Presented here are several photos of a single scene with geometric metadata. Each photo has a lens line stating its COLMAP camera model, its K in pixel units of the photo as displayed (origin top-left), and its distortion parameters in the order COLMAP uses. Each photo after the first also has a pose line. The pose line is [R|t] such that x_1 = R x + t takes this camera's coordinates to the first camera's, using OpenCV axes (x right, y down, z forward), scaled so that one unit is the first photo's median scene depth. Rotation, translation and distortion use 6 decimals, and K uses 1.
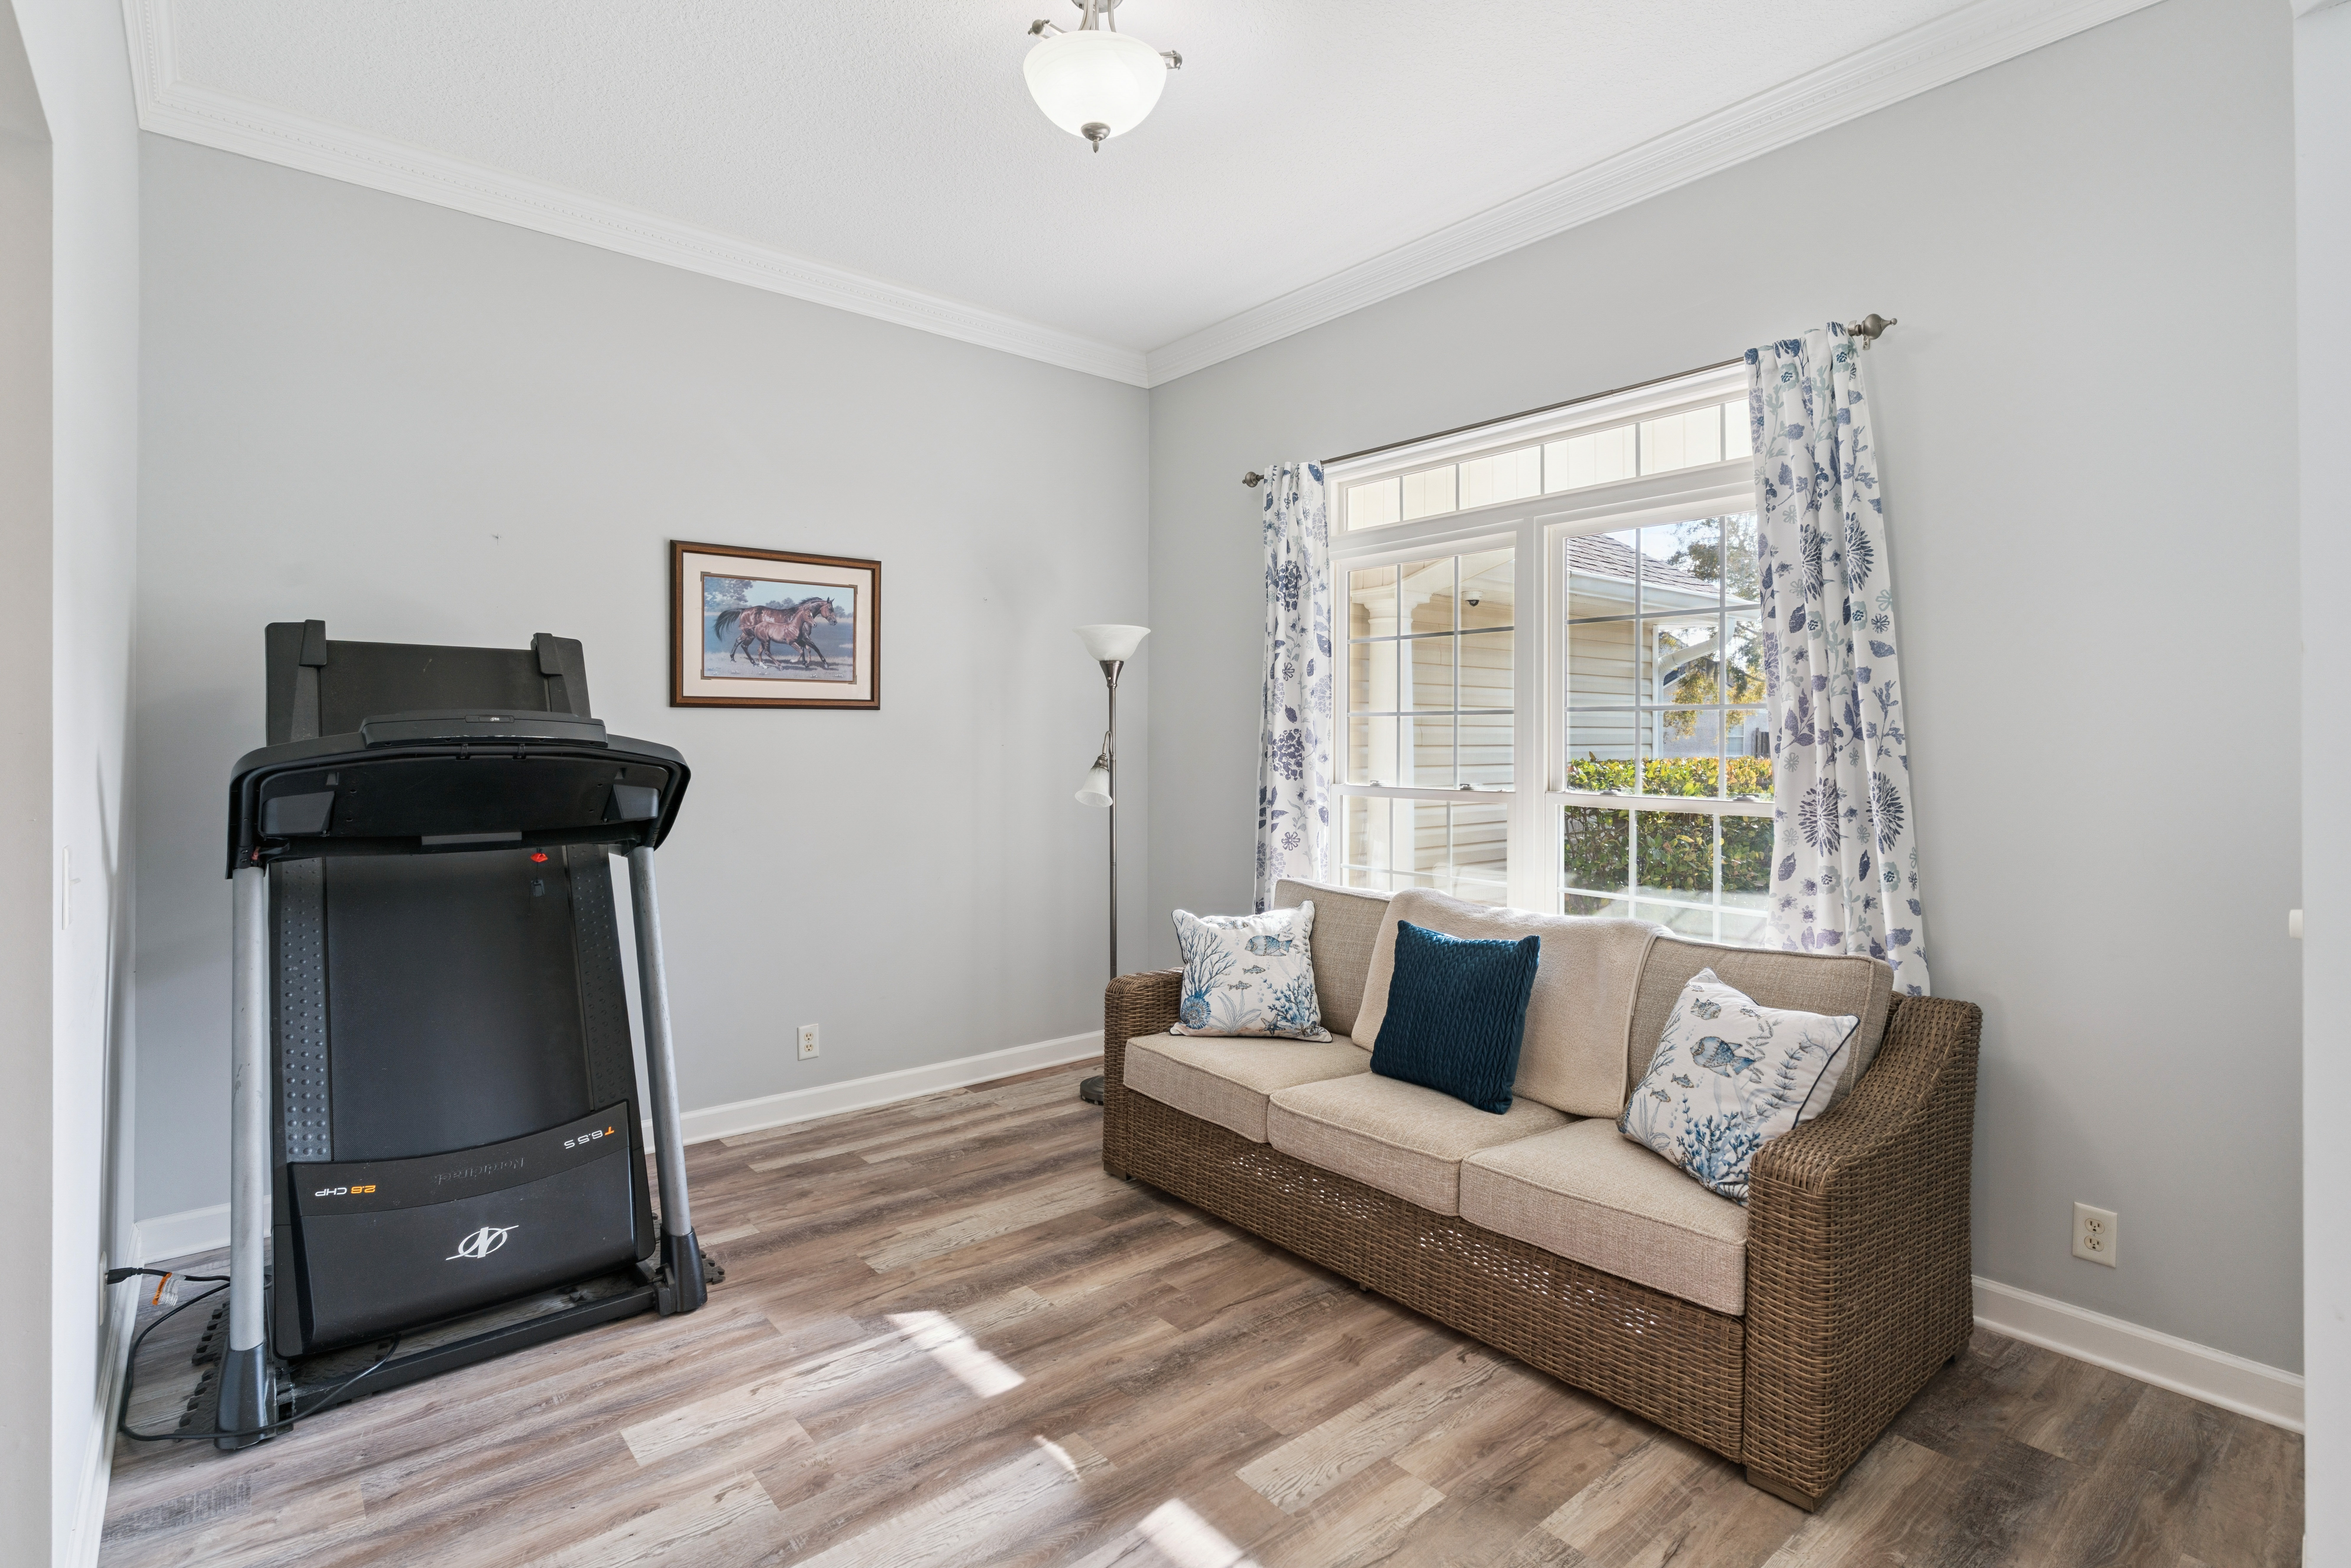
lens RADIAL K [[1137.6, 0, 1174.2], [0, 1137.6, 737.2], [0, 0, 1]] dist [0.000132, 0.000091]
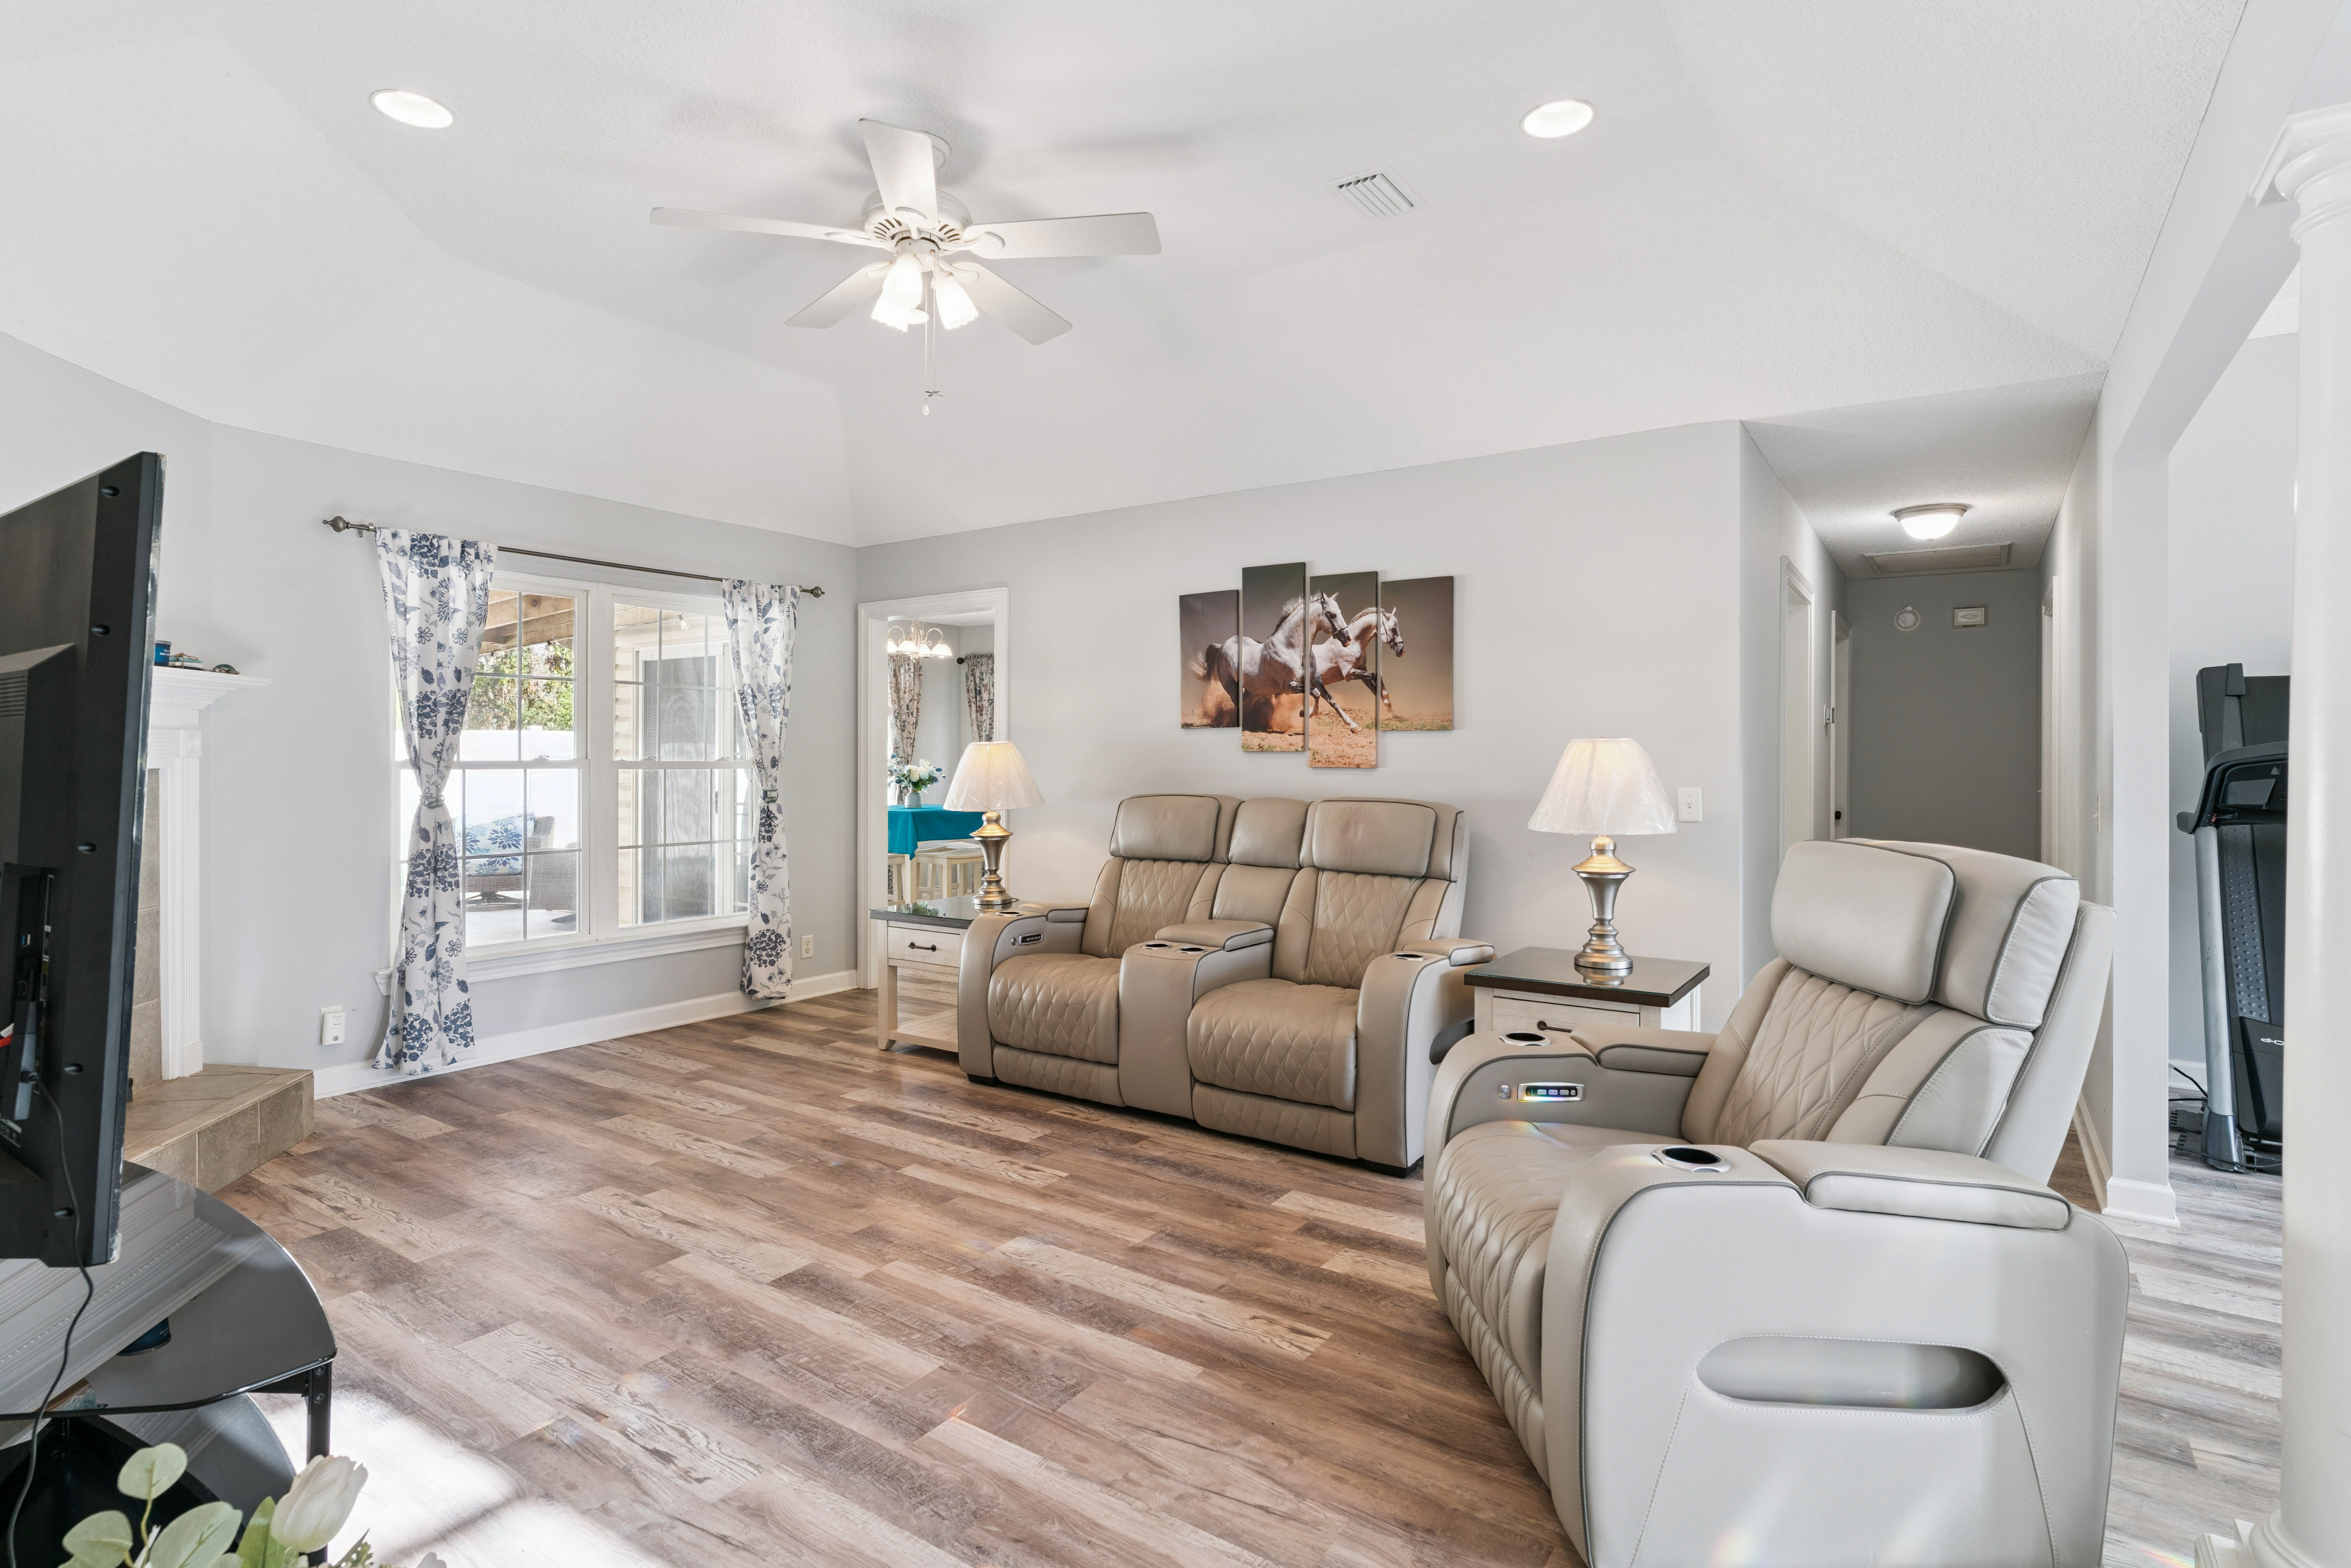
lens RADIAL K [[1164.5, 0, 1168.3], [0, 1164.5, 766.1], [0, 0, 1]] dist [0.003827, 0.000886]
pose [[0.270338, 0.004075, -0.962757, 0.358348], [0.001326, 0.999989, 0.004605, 0.021146], [0.962765, -0.002522, 0.270329, -0.829263]]
